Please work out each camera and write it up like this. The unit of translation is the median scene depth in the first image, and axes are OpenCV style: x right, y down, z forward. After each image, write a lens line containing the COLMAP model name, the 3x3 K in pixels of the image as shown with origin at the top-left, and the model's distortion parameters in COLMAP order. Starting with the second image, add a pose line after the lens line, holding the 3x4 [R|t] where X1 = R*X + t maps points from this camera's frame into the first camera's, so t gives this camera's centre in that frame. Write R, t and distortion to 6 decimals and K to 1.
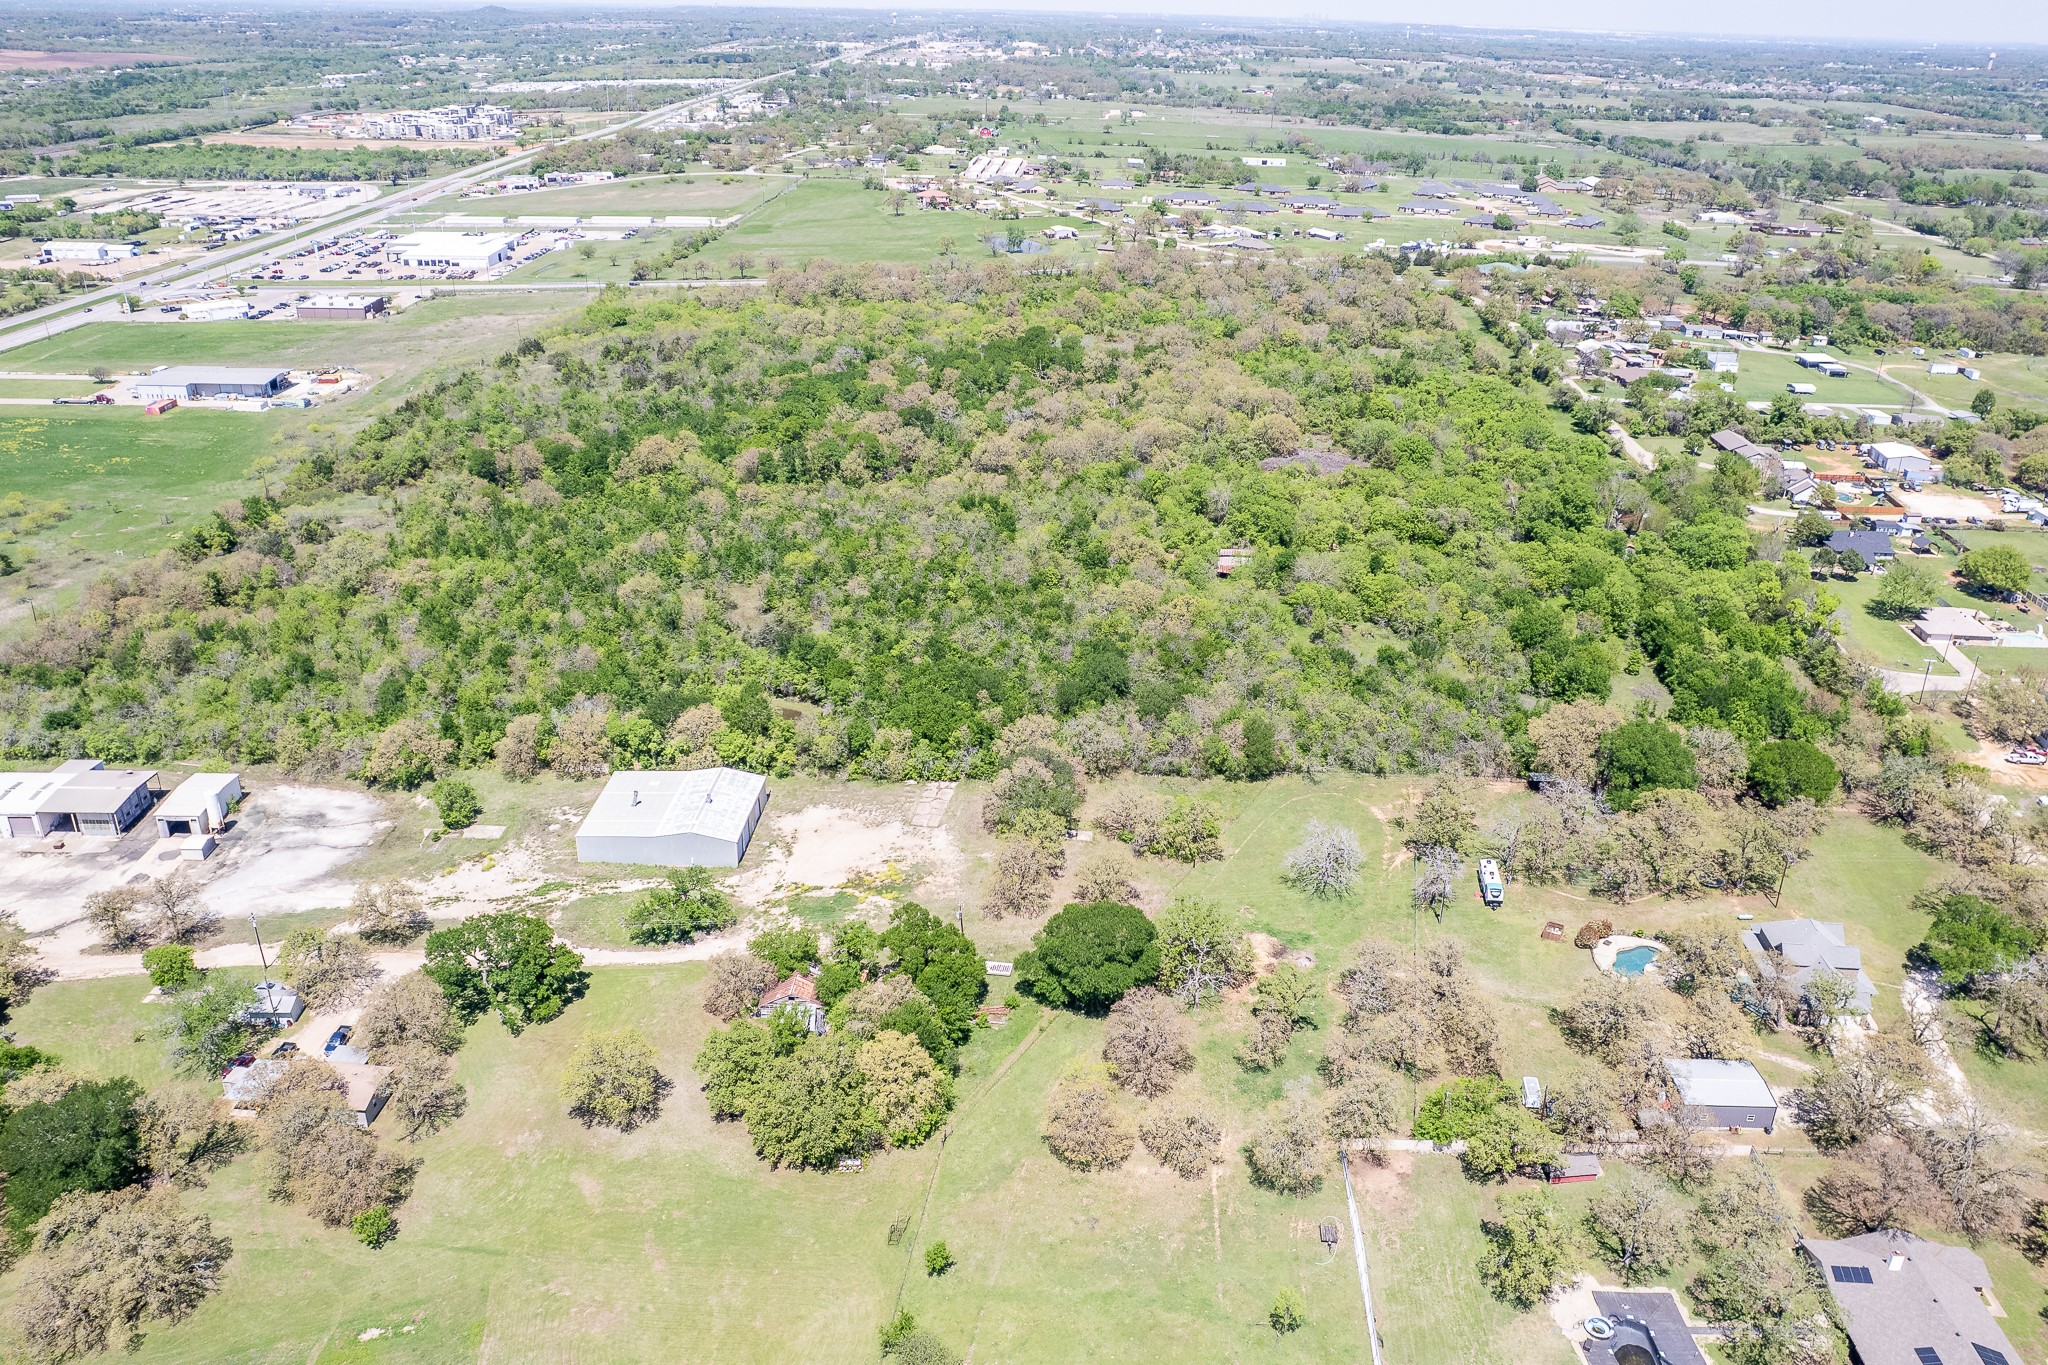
lens RADIAL K [[1565.6, 0, 1024.0], [0, 1565.6, 682.5], [0, 0, 1]] dist [-0.044376, 0.007288]
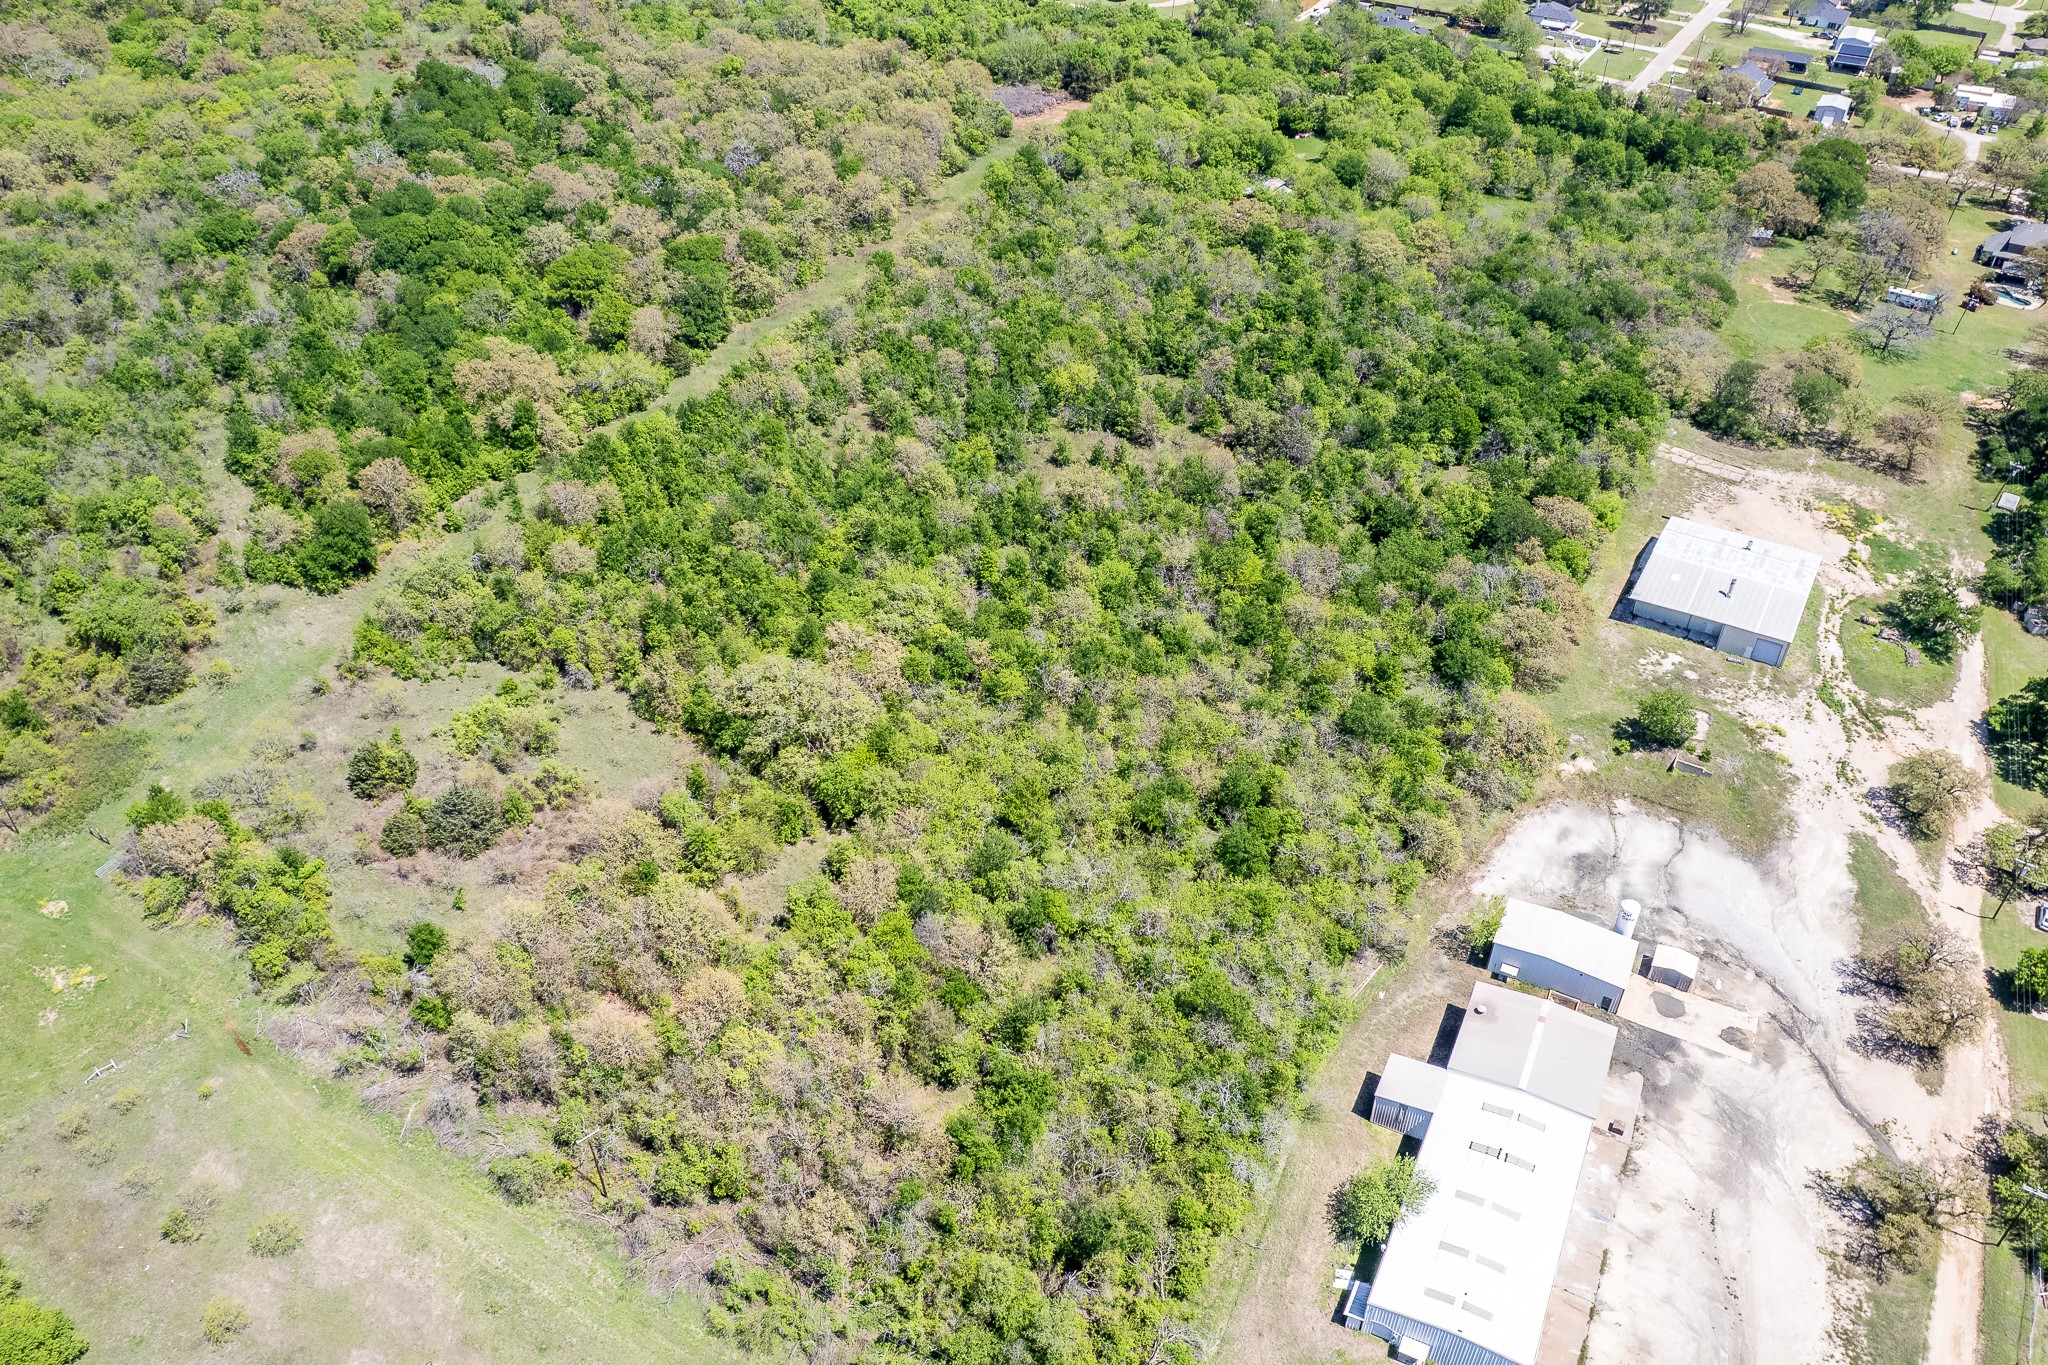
lens RADIAL K [[1570.0, 0, 1024.0], [0, 1570.0, 682.5], [0, 0, 1]] dist [-0.071167, 0.068561]
pose [[0.450160, -0.545864, 0.706675, -0.671246], [0.357219, 0.835396, 0.417741, -0.244190], [-0.818383, 0.064388, 0.571055, 0.513715]]
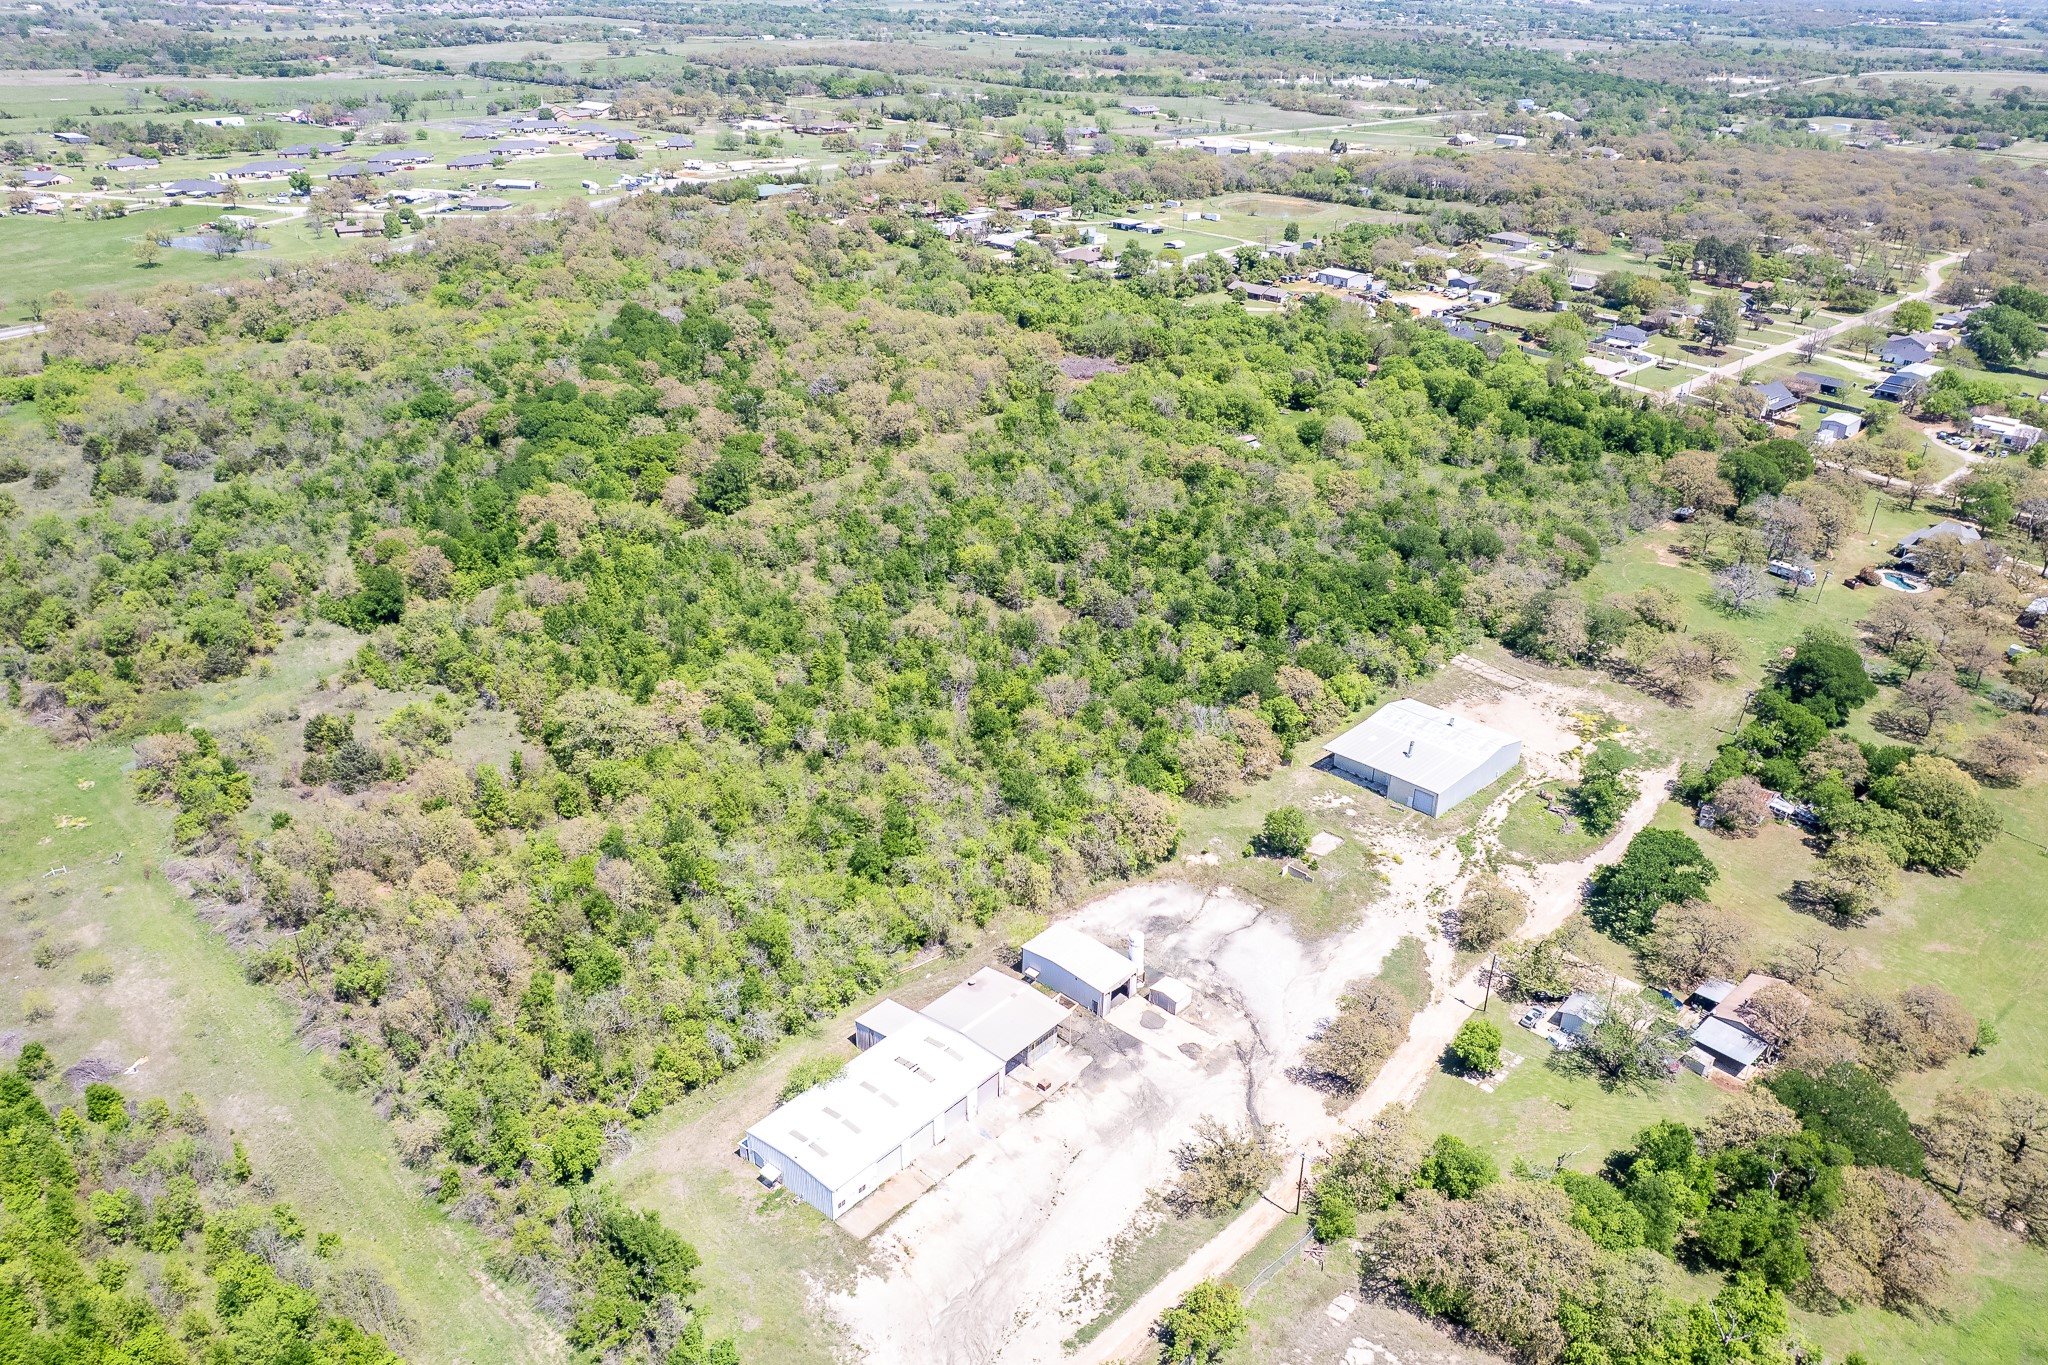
lens RADIAL K [[1565.6, 0, 1024.0], [0, 1565.6, 682.5], [0, 0, 1]] dist [-0.044376, 0.007288]
pose [[0.664355, -0.332513, 0.669379, -0.675021], [0.302356, 0.938601, 0.166161, -0.132765], [-0.683530, 0.092001, 0.724101, 0.264597]]
